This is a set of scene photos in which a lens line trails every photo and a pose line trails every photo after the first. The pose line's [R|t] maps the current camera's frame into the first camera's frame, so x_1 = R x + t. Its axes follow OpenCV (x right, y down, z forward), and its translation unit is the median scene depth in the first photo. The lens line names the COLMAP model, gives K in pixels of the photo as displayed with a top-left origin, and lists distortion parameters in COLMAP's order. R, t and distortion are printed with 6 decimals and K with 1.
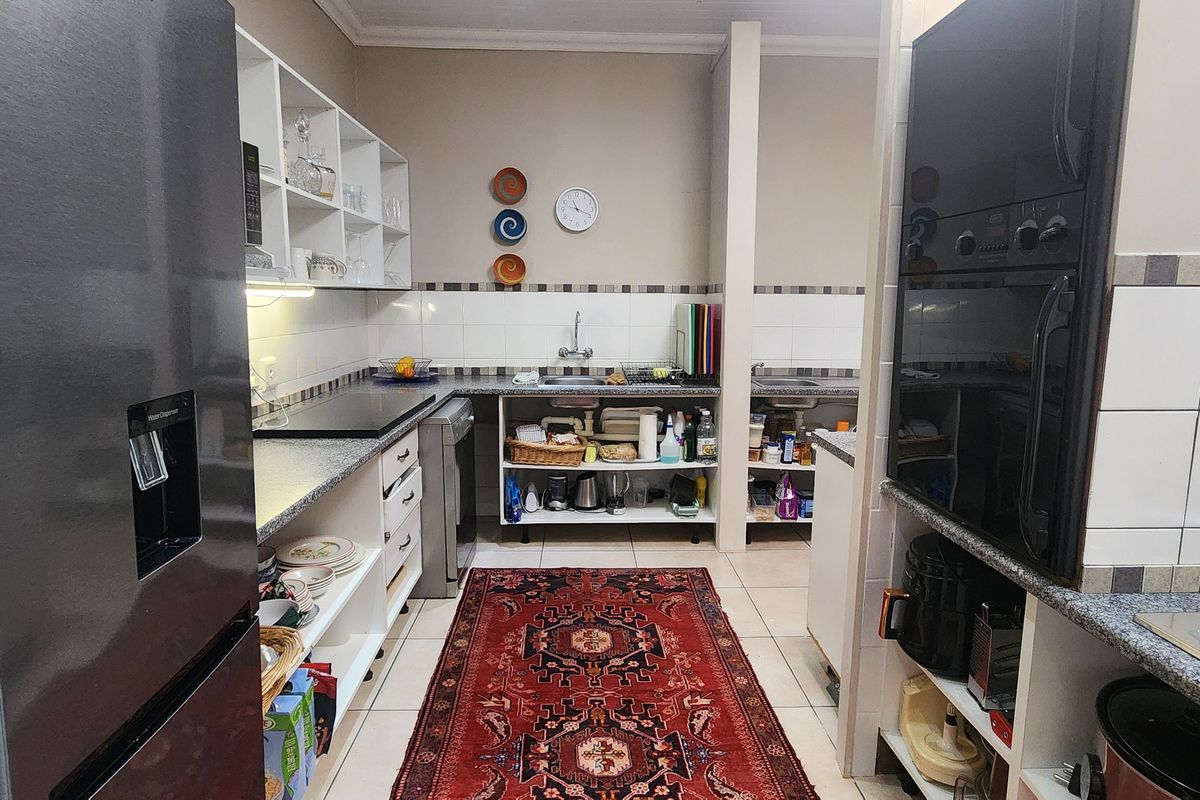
lens RADIAL K [[709.5, 0, 601.7], [0, 709.5, 396.2], [0, 0, 1]] dist [-0.000783, 0.000025]
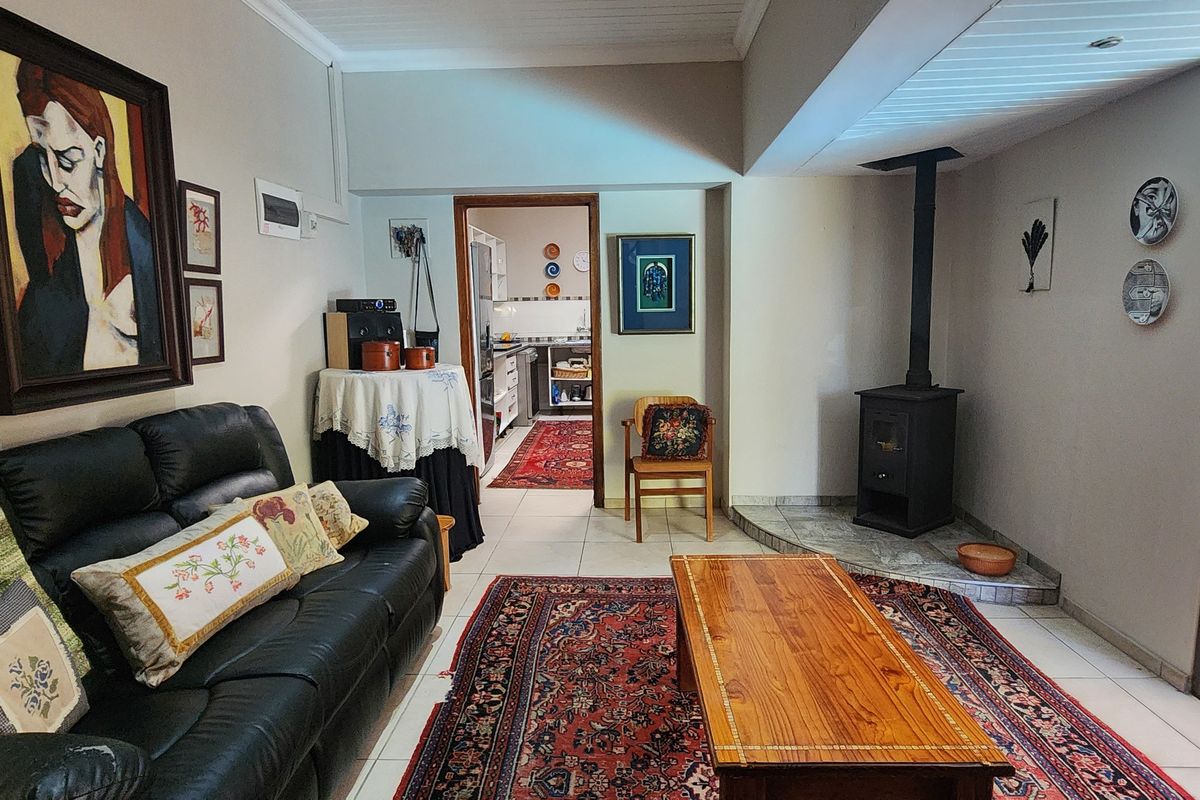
lens RADIAL K [[709.5, 0, 597.4], [0, 709.5, 400.6], [0, 0, 1]] dist [-0.000783, 0.000025]
pose [[0.996385, -0.014687, -0.083672, 0.185323], [0.013818, 0.999845, -0.010953, 0.186156], [0.083820, 0.009757, 0.996433, -1.161417]]
